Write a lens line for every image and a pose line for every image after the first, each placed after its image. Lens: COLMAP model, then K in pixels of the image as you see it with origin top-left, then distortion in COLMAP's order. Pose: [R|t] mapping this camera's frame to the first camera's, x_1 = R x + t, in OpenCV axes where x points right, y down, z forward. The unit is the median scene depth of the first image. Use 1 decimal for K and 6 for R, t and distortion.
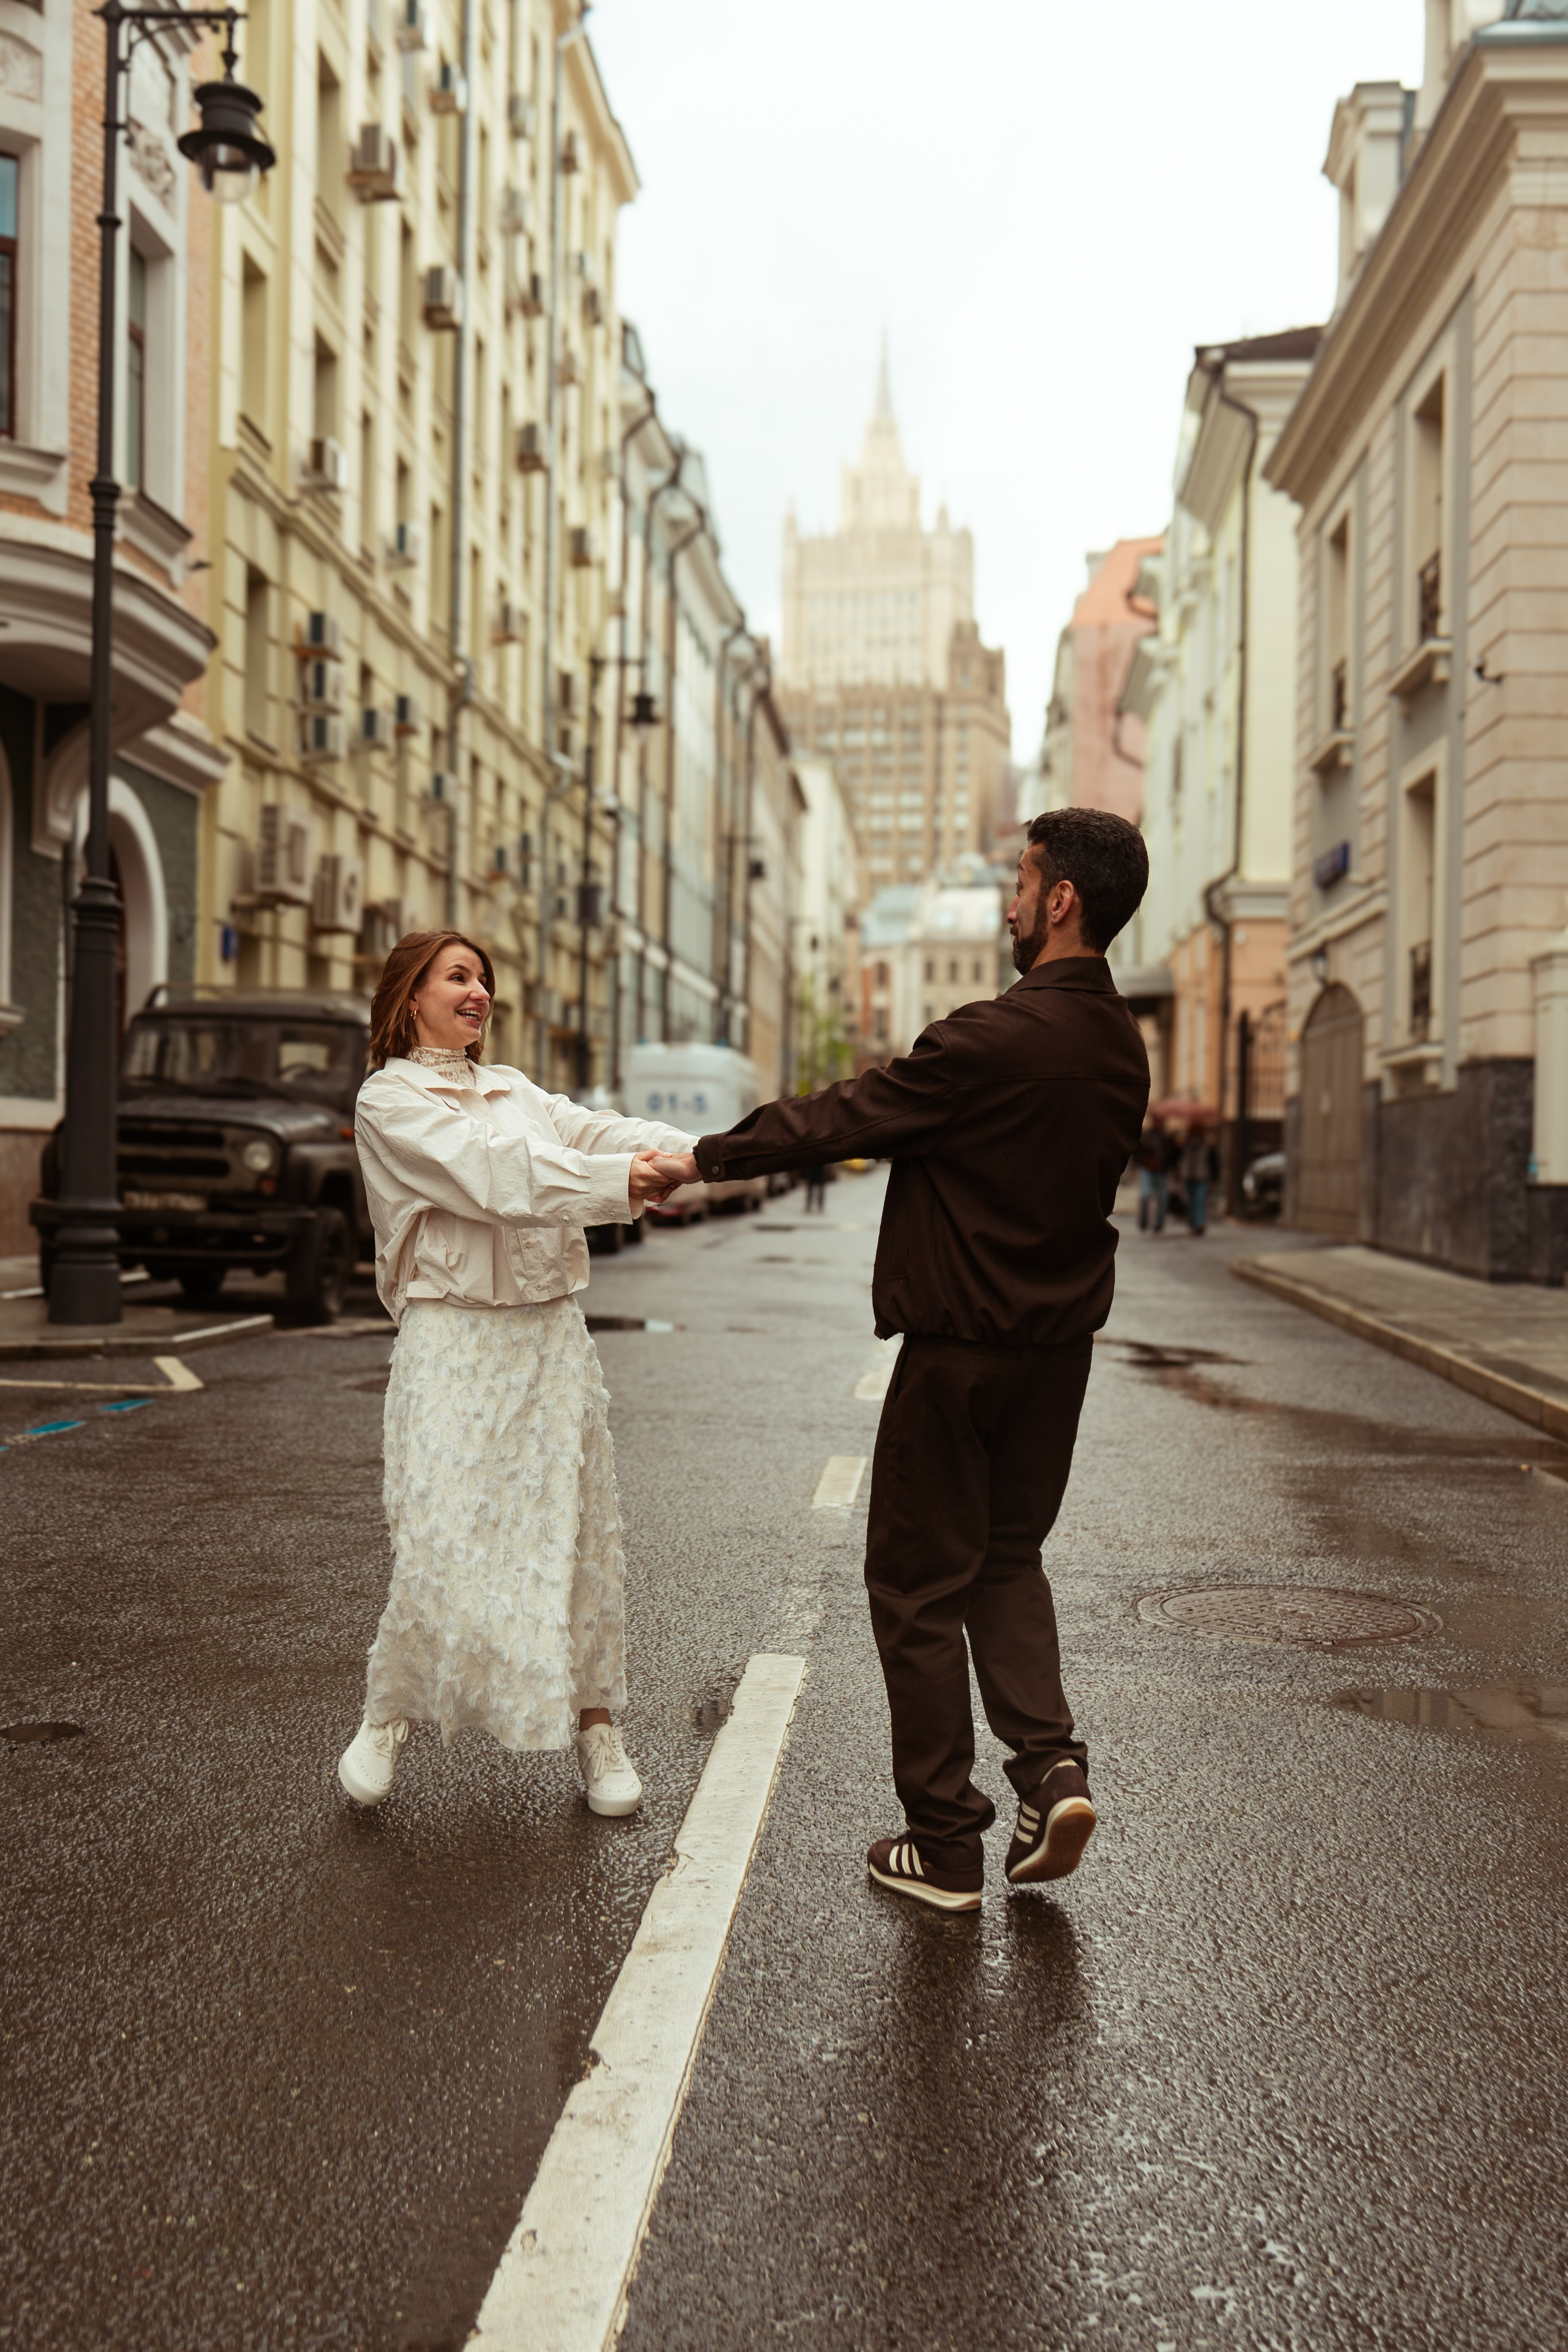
lens RADIAL K [[2338.6, 0, 790.4], [0, 2338.6, 1175.8], [0, 0, 1]] dist [0.013828, 0.013463]
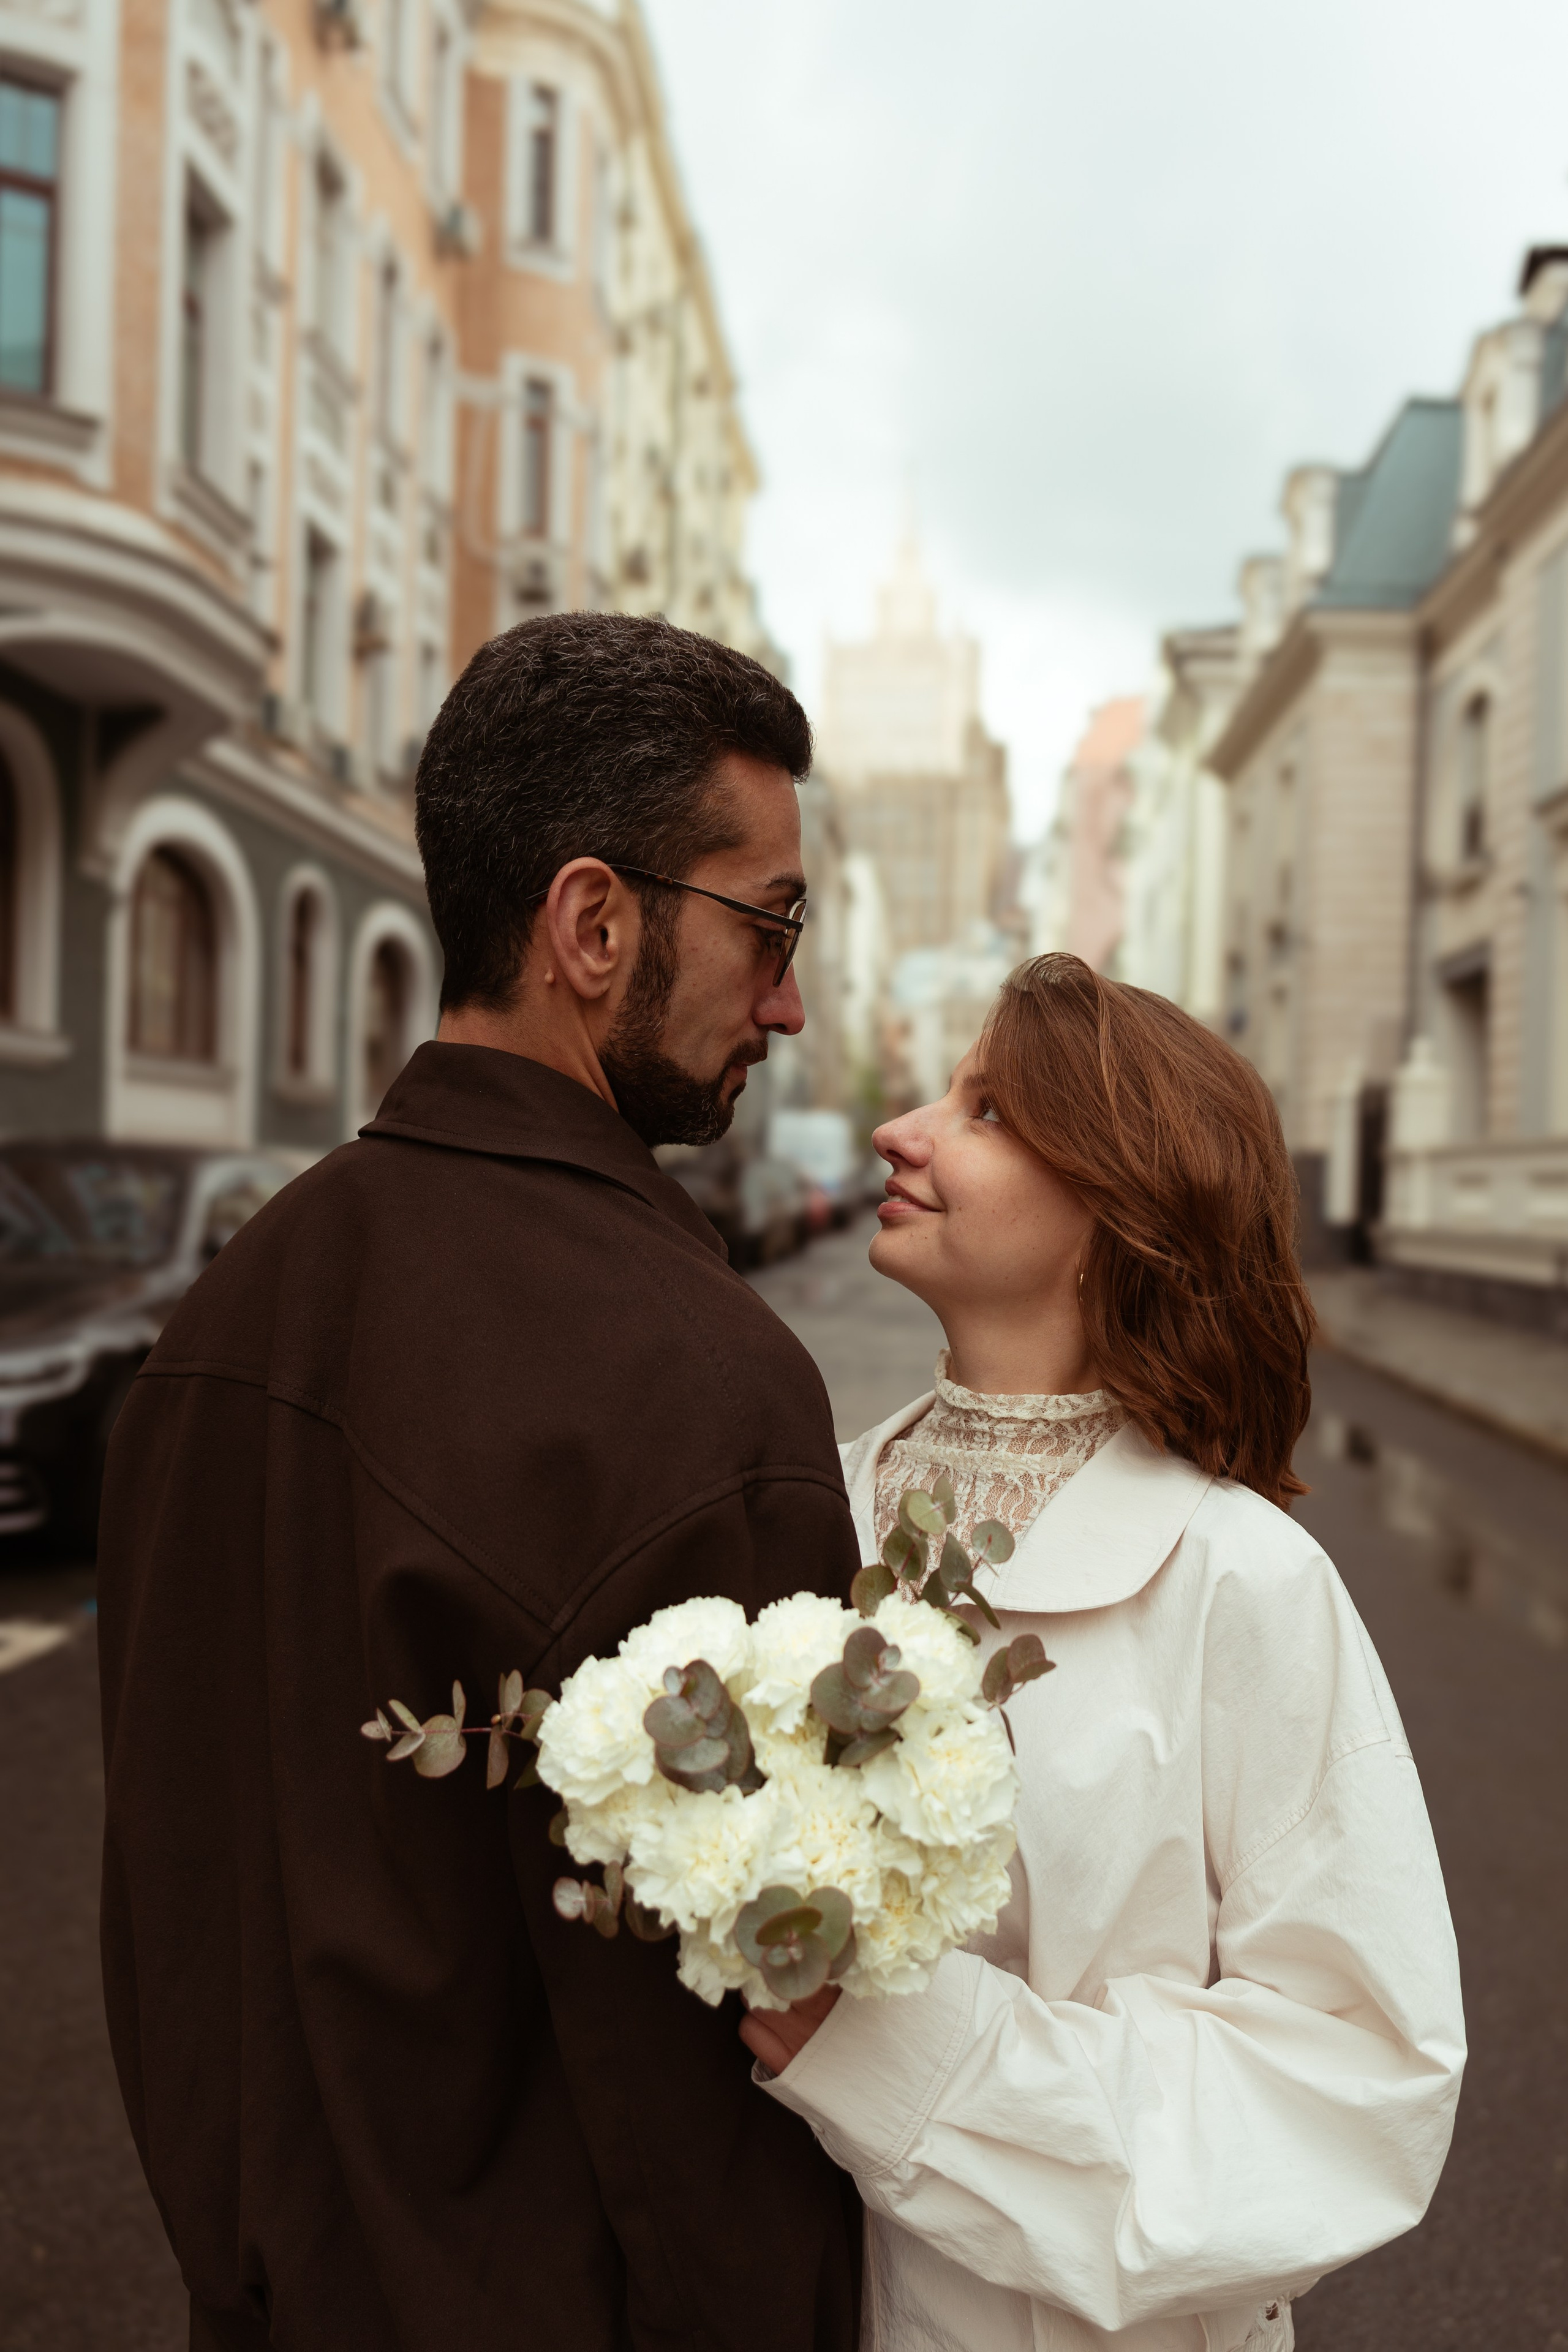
lens RADIAL K [[2155.0, 0, 832.6], [0, 2155.0, 1221.3], [0, 0, 1]] dist [0.022323, -0.008862]
pose [[0.999834, 0.010928, 0.014591, -0.073599], [-0.011116, 0.999855, 0.012926, -0.009877], [-0.014447, -0.013086, 0.999810, -0.526308]]
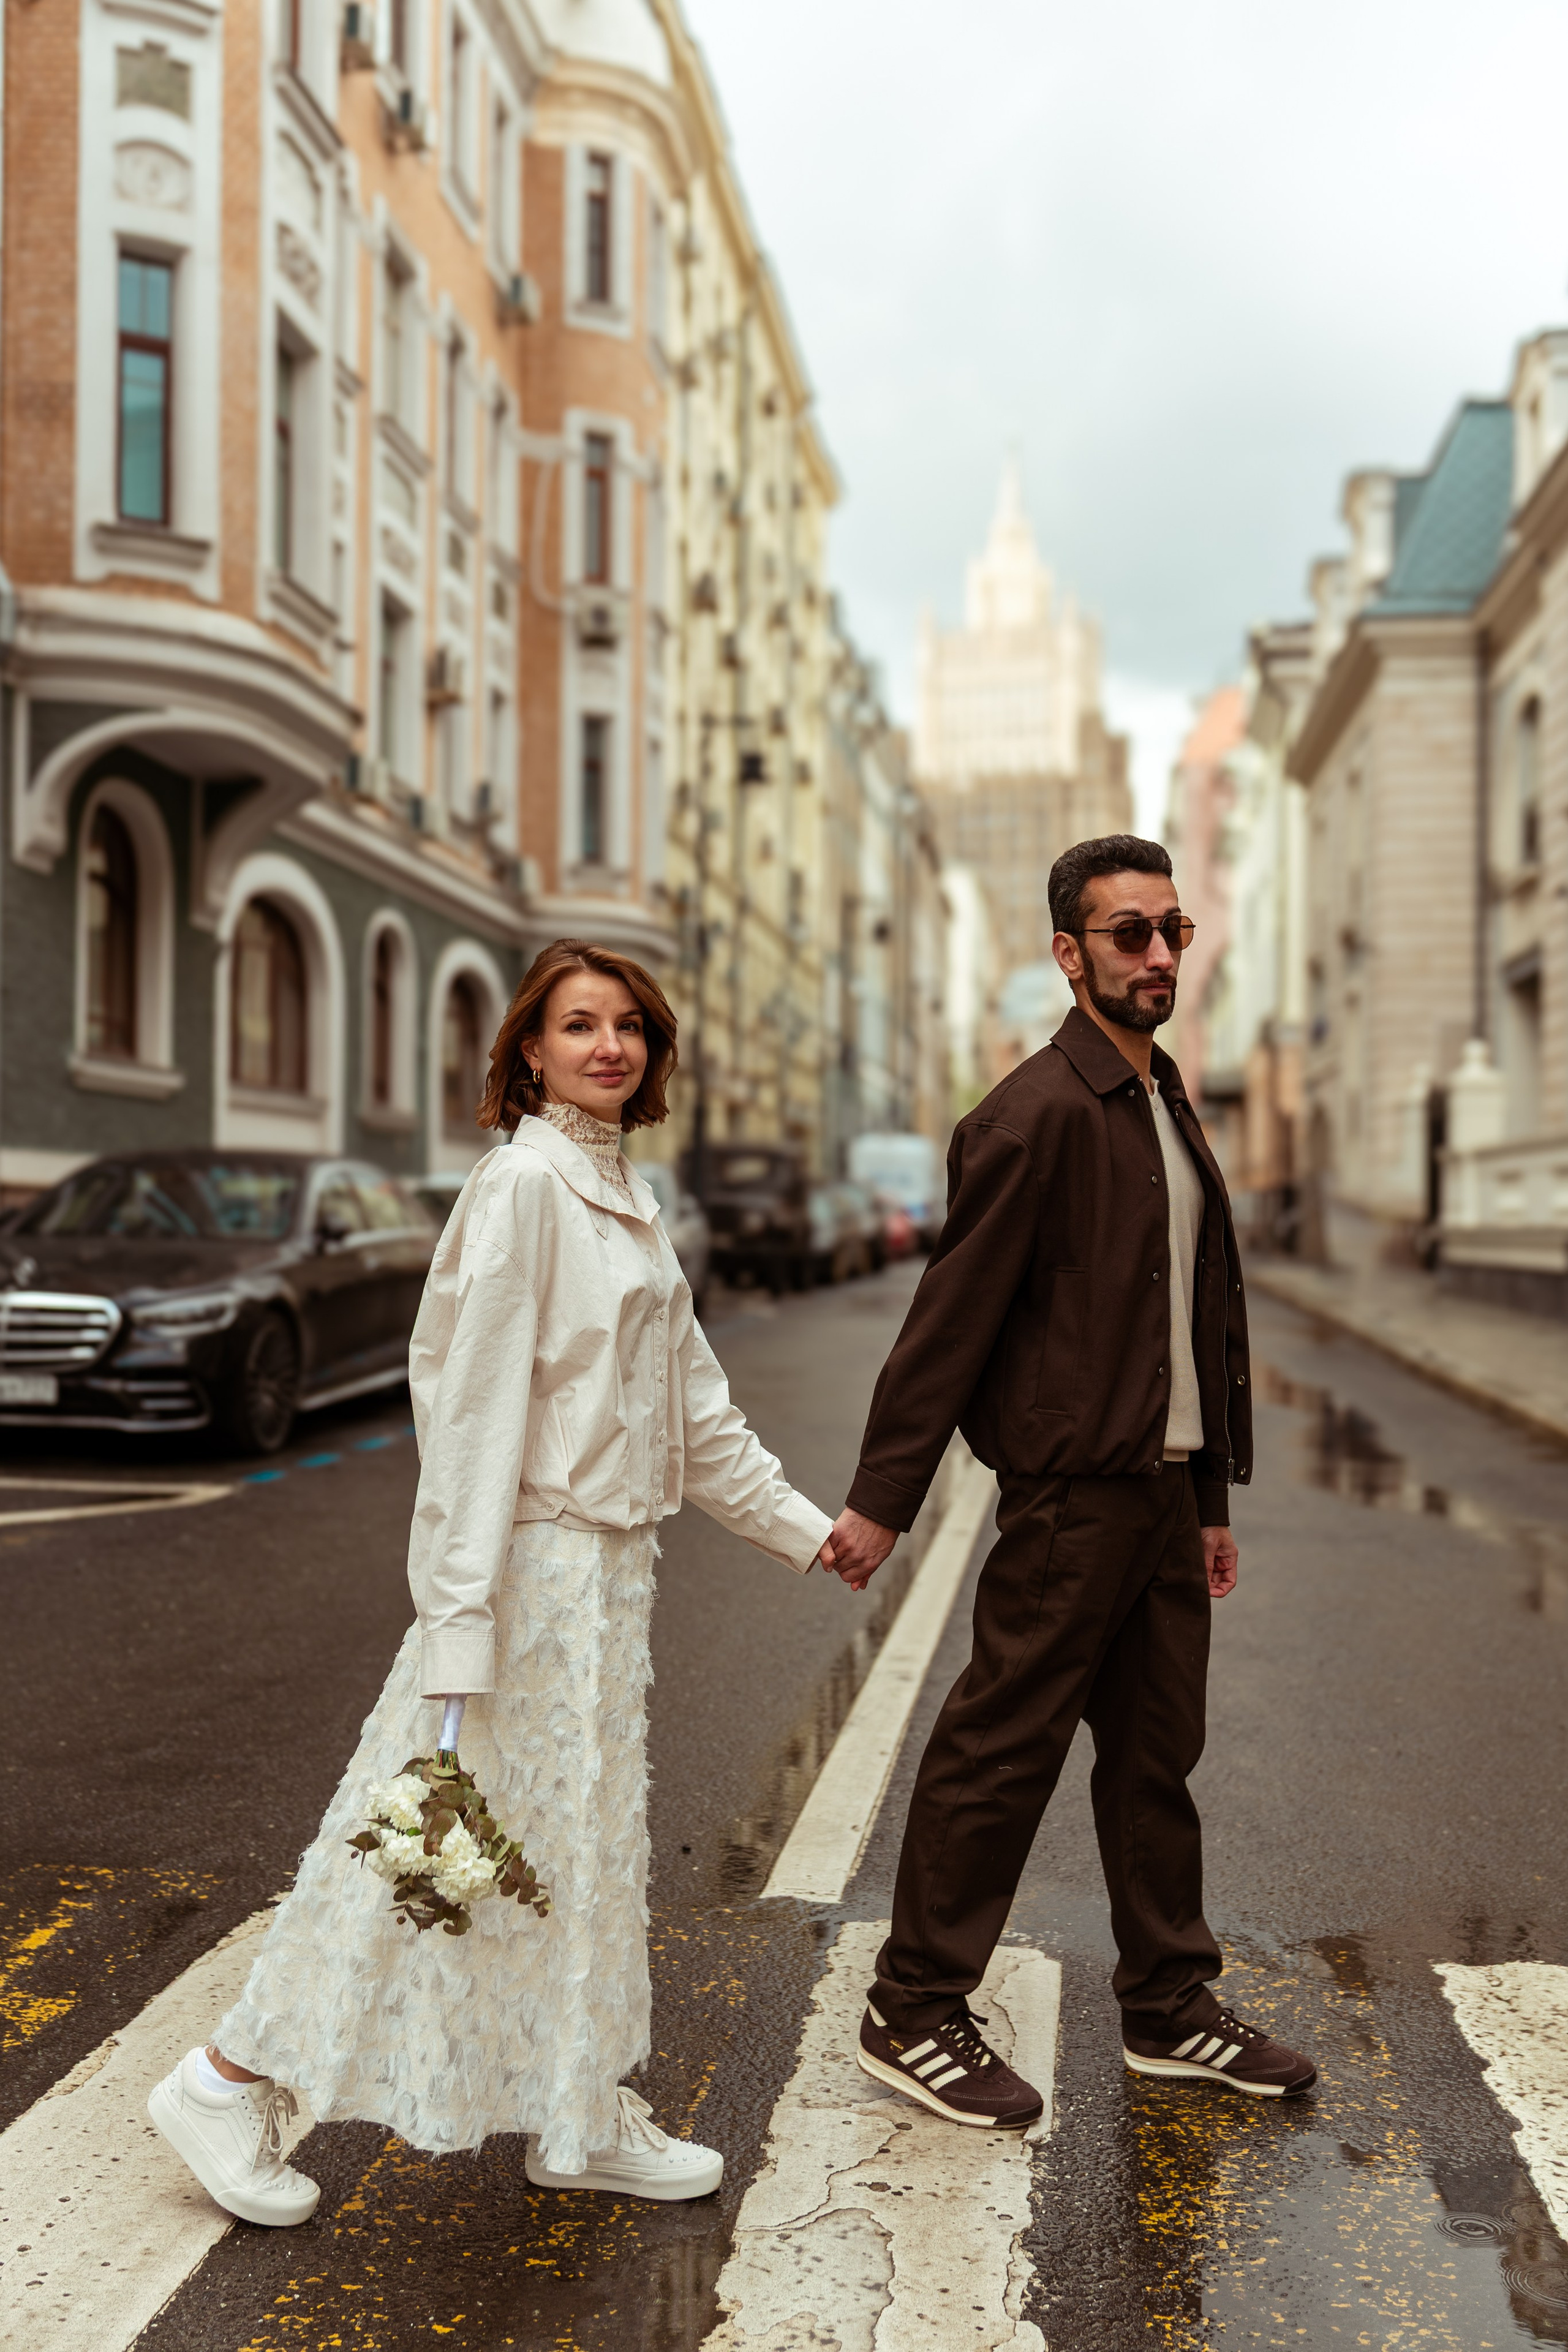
lens RADIAL K [[2355.5, 0, 786.4], [0, 2355.5, 1178.9], [0, 0, 1]] dist [0.085804, -0.119896]
pose [[0.998331, -0.011537, -0.056581, -0.043913], [0.010249, 0.999683, -0.022994, 0.003158], [0.056828, 0.022376, 0.998133, -0.667746]]
